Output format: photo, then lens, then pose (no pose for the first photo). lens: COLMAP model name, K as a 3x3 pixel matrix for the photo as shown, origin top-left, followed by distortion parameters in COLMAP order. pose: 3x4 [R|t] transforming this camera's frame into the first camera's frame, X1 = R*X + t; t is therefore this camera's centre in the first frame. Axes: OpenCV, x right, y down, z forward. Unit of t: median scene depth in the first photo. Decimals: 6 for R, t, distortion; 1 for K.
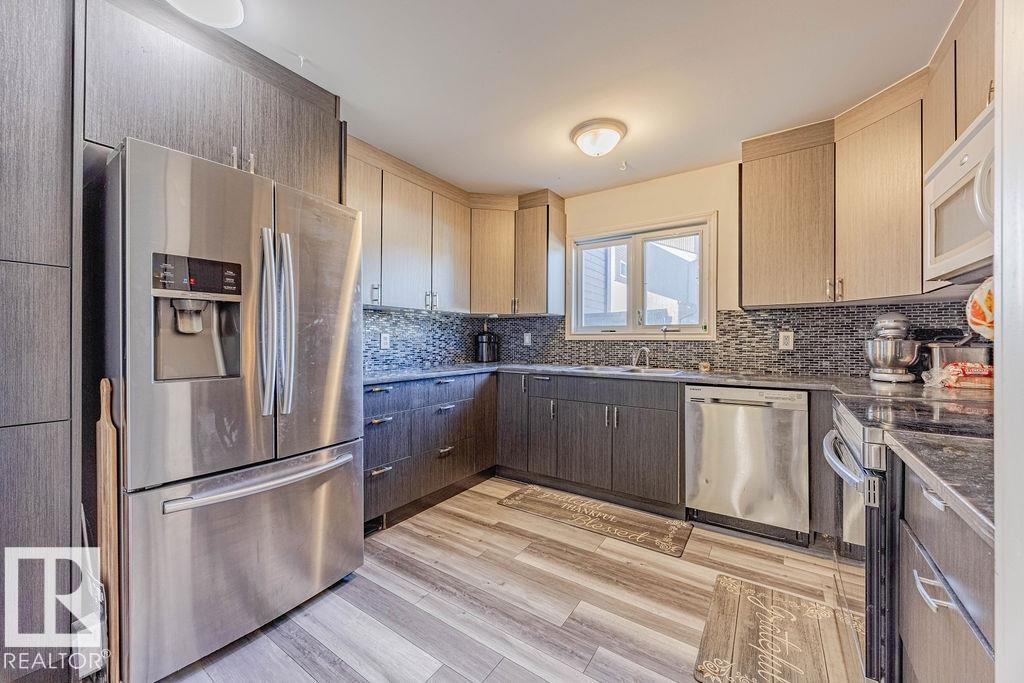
lens RADIAL K [[387.2, 0, 515.7], [0, 387.2, 340.0], [0, 0, 1]] dist [-0.002402, -0.000454]
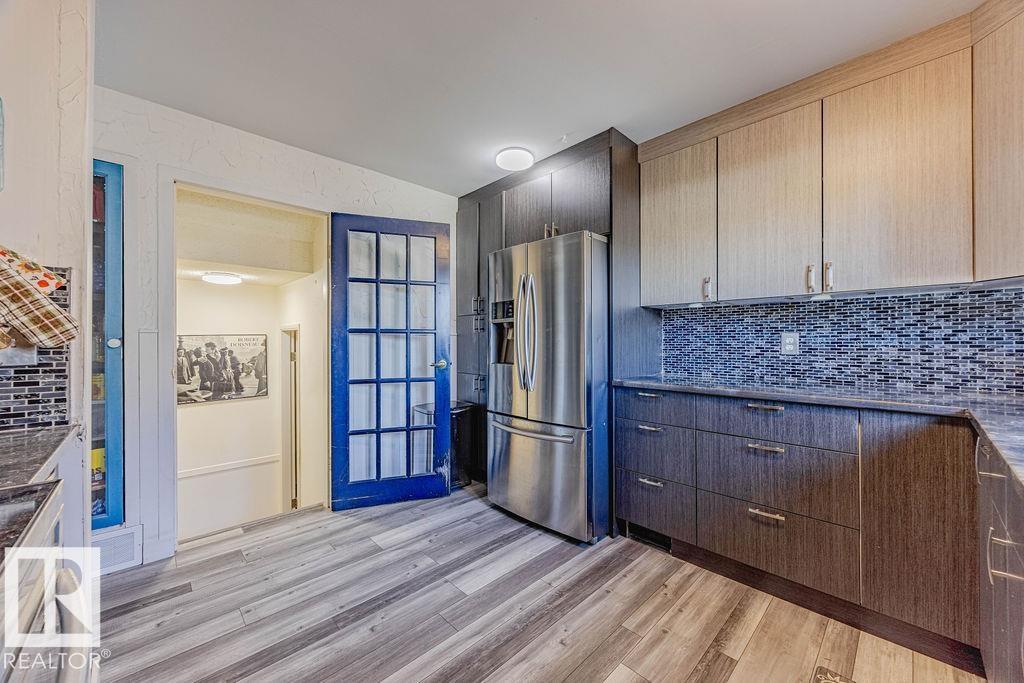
lens RADIAL K [[387.2, 0, 514.3], [0, 387.2, 339.7], [0, 0, 1]] dist [-0.002402, -0.000454]
pose [[-0.213636, -0.006367, -0.976893, 0.595067], [0.004659, 0.999961, -0.007536, -0.002141], [0.976902, -0.006162, -0.213598, 0.815006]]
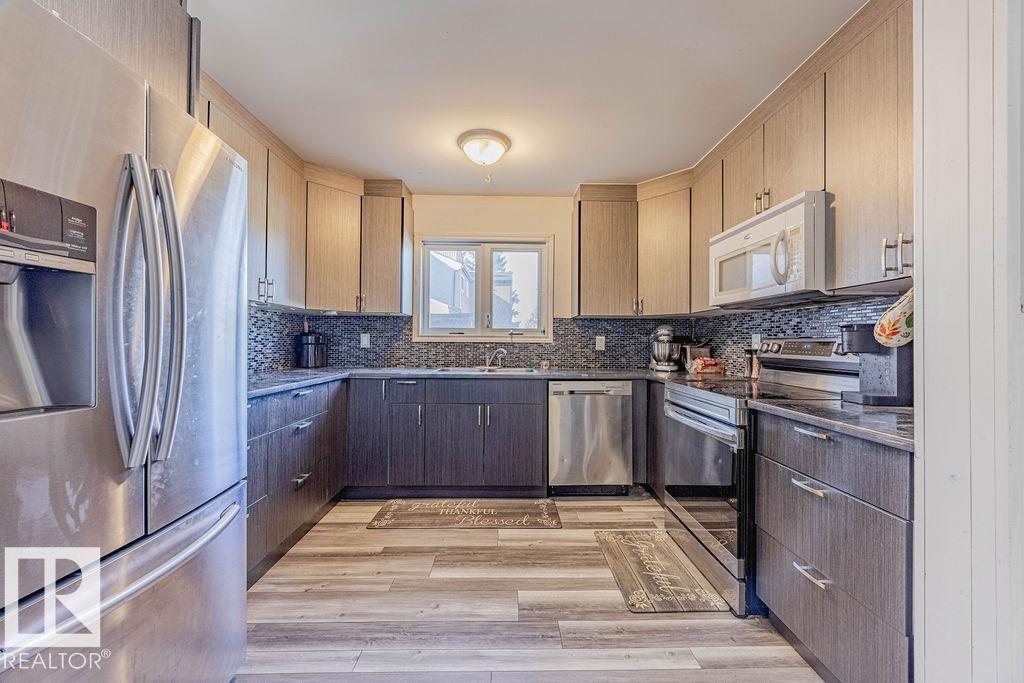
lens RADIAL K [[387.2, 0, 519.2], [0, 387.2, 340.1], [0, 0, 1]] dist [-0.002402, -0.000454]
pose [[0.814407, 0.007021, 0.580252, -0.313425], [-0.005103, 0.999975, -0.004937, -0.000793], [-0.580272, 0.001060, 0.814422, 0.101562]]
